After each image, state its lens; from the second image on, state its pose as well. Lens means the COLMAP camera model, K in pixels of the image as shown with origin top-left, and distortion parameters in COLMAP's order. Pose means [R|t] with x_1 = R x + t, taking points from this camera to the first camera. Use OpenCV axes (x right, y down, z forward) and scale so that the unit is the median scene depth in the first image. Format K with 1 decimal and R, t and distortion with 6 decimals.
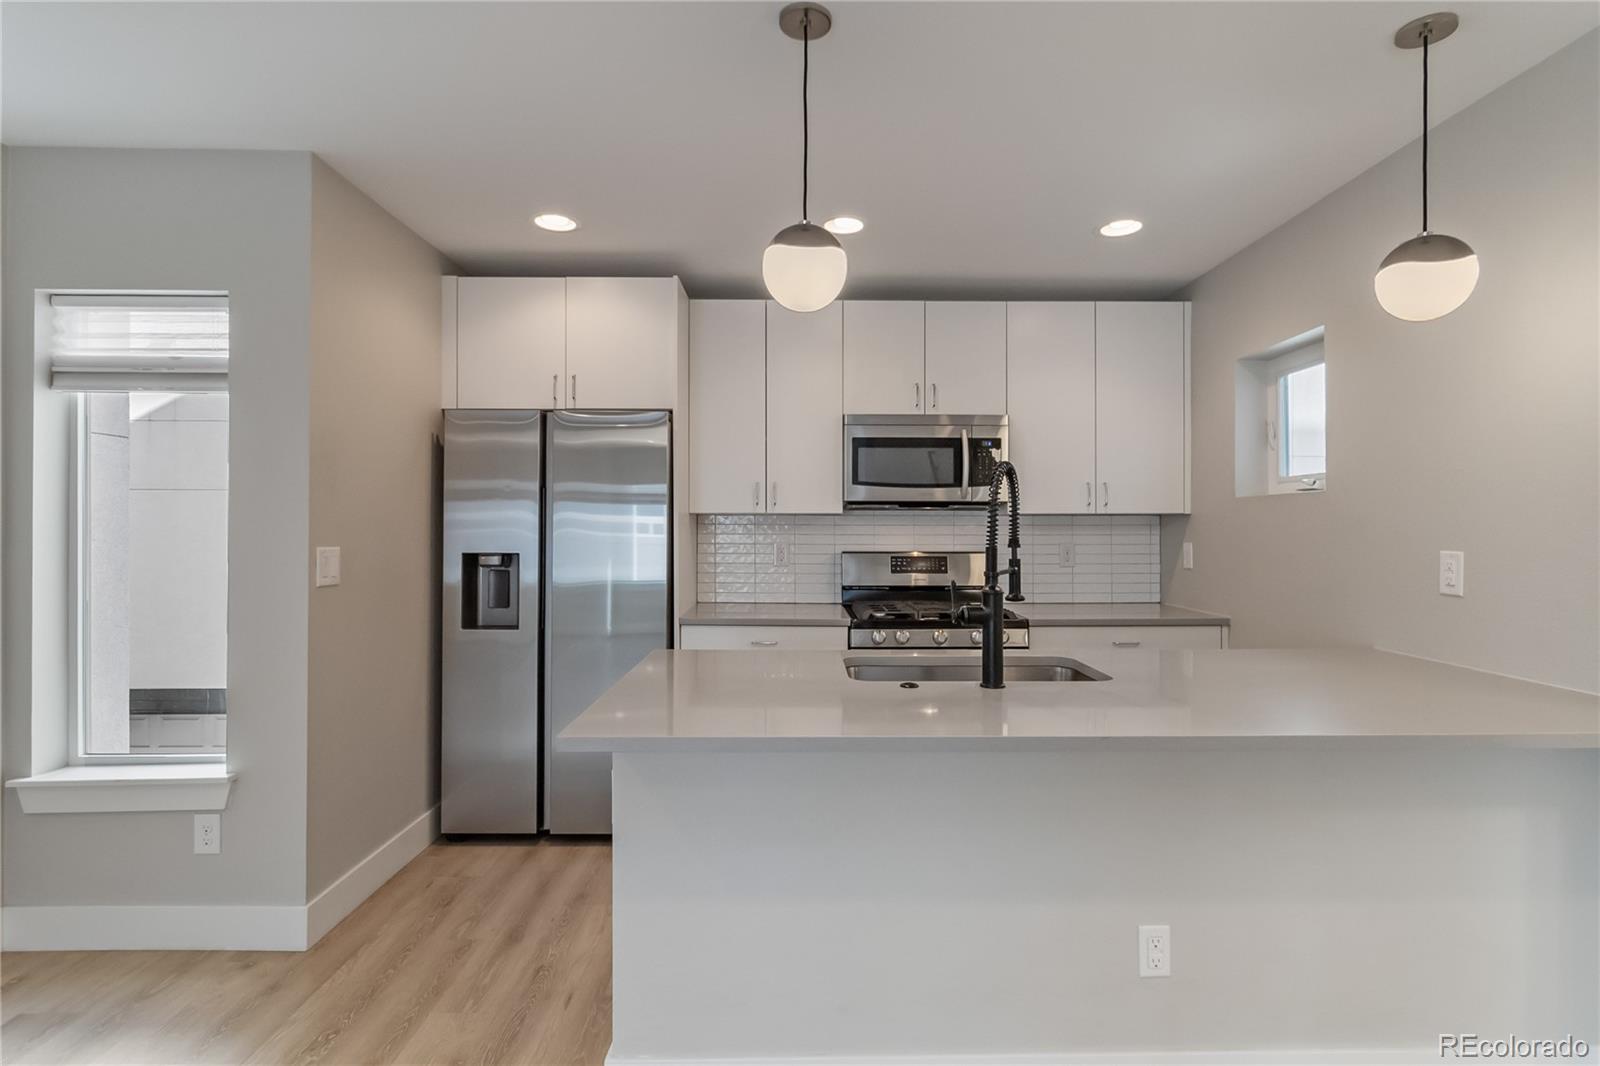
lens RADIAL K [[775.6, 0, 794.7], [0, 775.6, 537.1], [0, 0, 1]] dist [-0.012434, -0.001221]
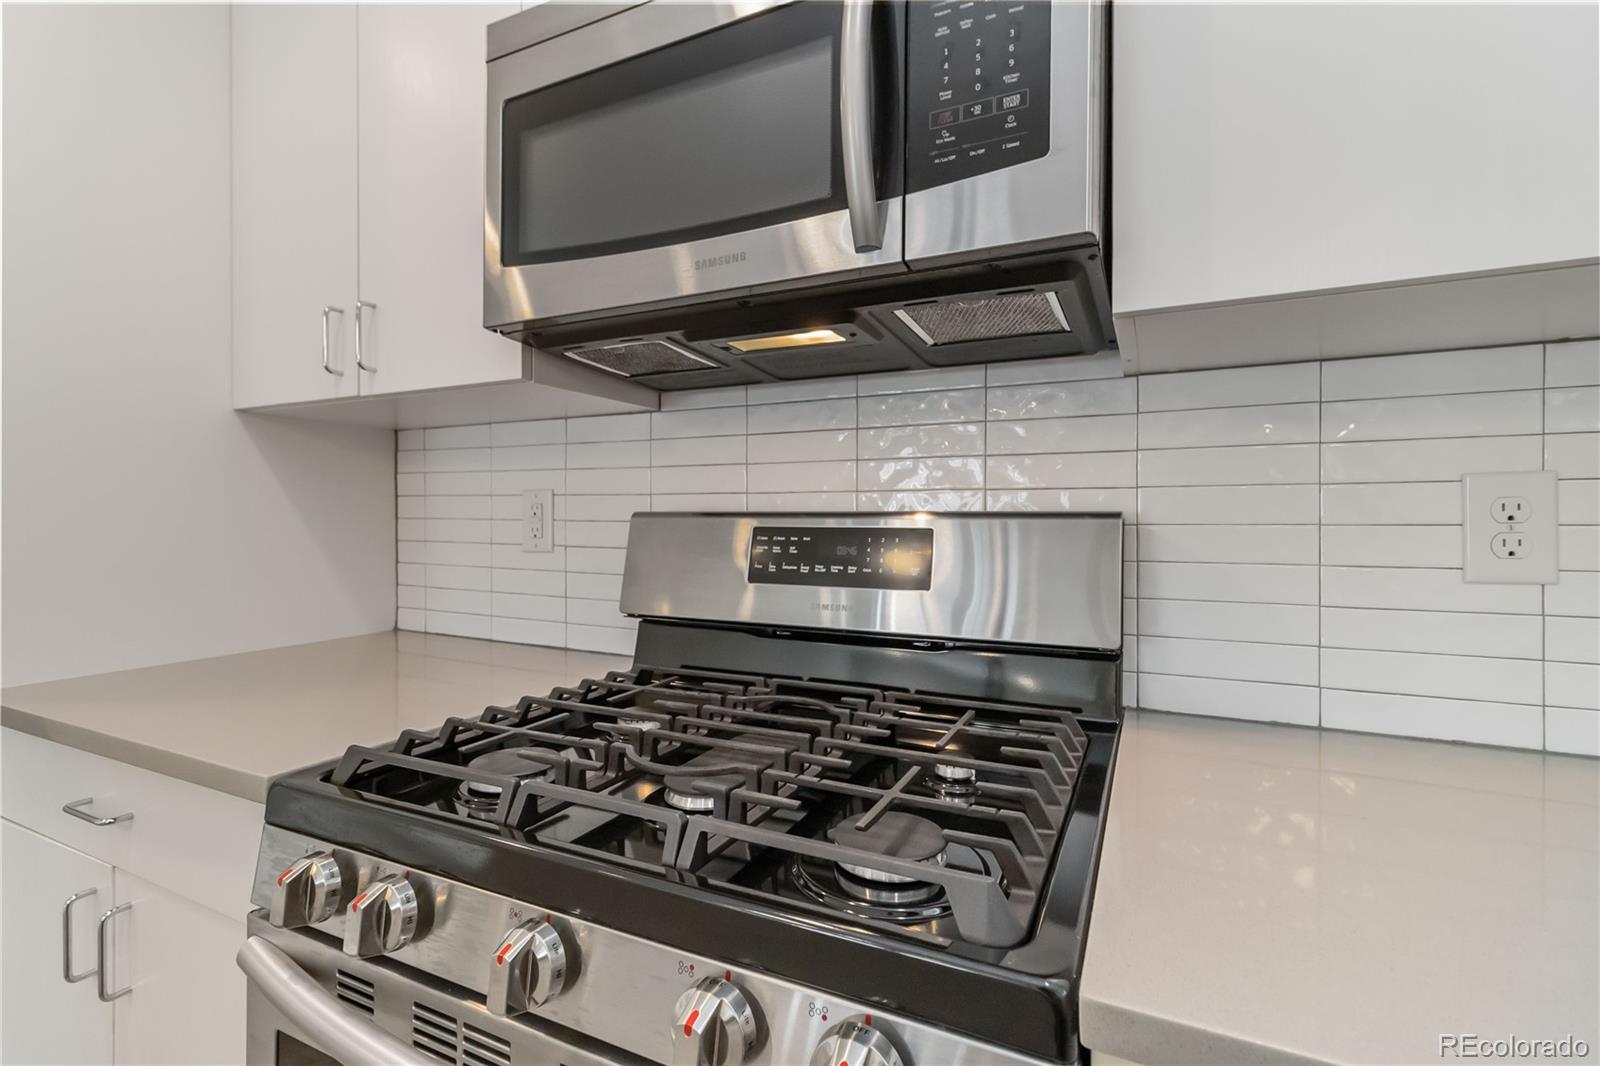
lens RADIAL K [[741.1, 0, 801.9], [0, 741.1, 527.3], [0, 0, 1]] dist [-0.002834, 0.000583]
pose [[0.899950, 0.006950, -0.435938, 0.287568], [-0.007749, 0.999970, -0.000054, 0.026532], [0.435925, 0.003427, 0.899977, 0.793303]]
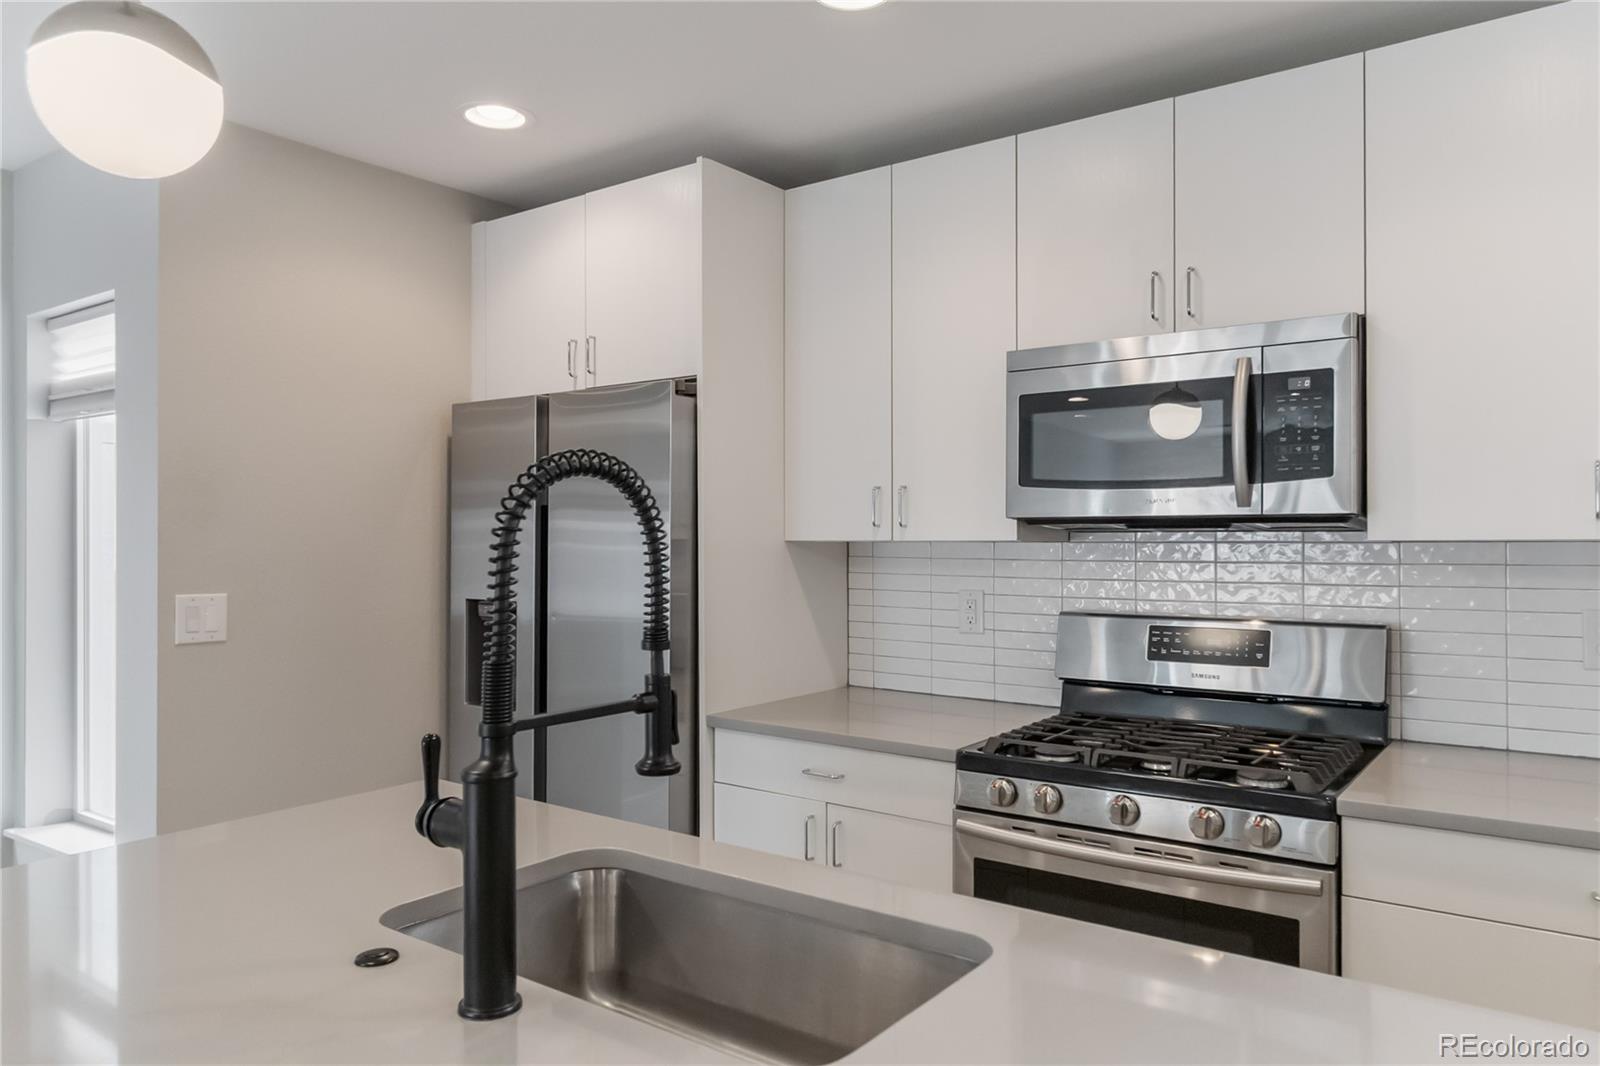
lens RADIAL K [[1075.1, 0, 803.9], [0, 1075.1, 541.0], [0, 0, 1]] dist [-0.002177, -0.004959]
pose [[0.803467, -0.001461, -0.595347, 0.380116], [-0.003991, 0.999961, -0.007840, -0.024489], [0.595336, 0.008675, 0.803430, 0.334121]]
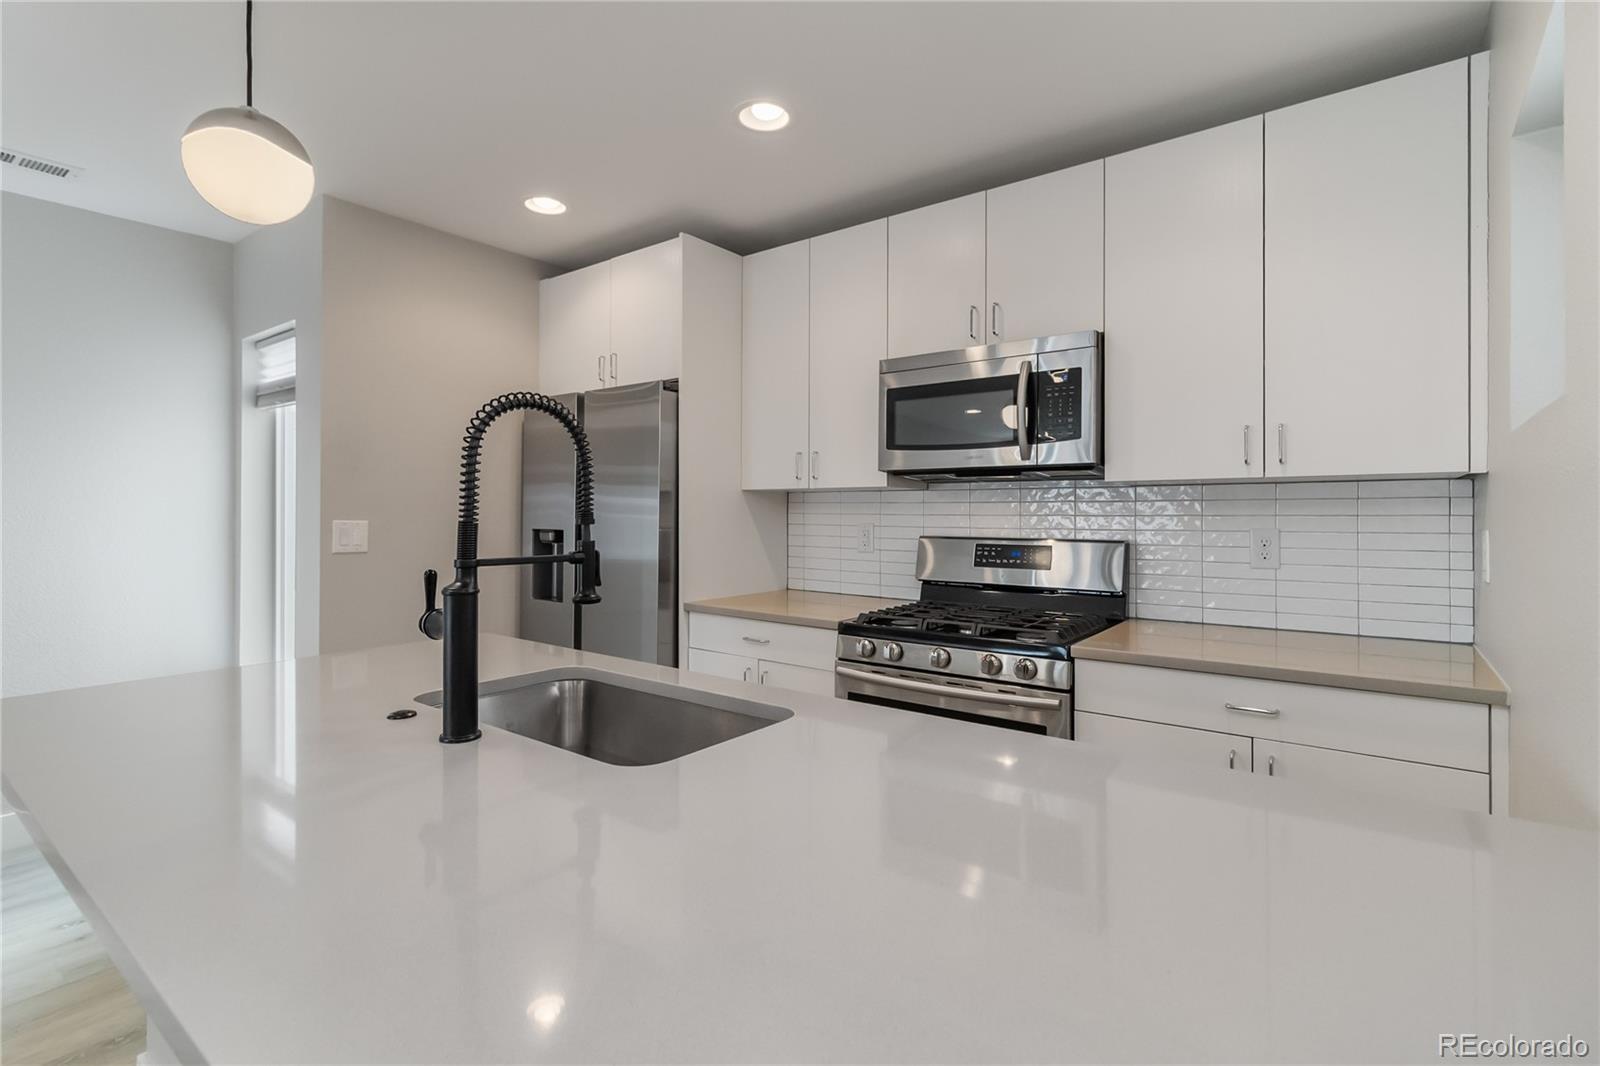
lens RADIAL K [[741.1, 0, 802.4], [0, 741.1, 513.3], [0, 0, 1]] dist [-0.002834, 0.000583]
pose [[0.796956, 0.000597, -0.604037, 0.450459], [-0.009329, 0.999892, -0.011321, 0.005740], [0.603965, 0.014657, 0.796876, 0.351346]]
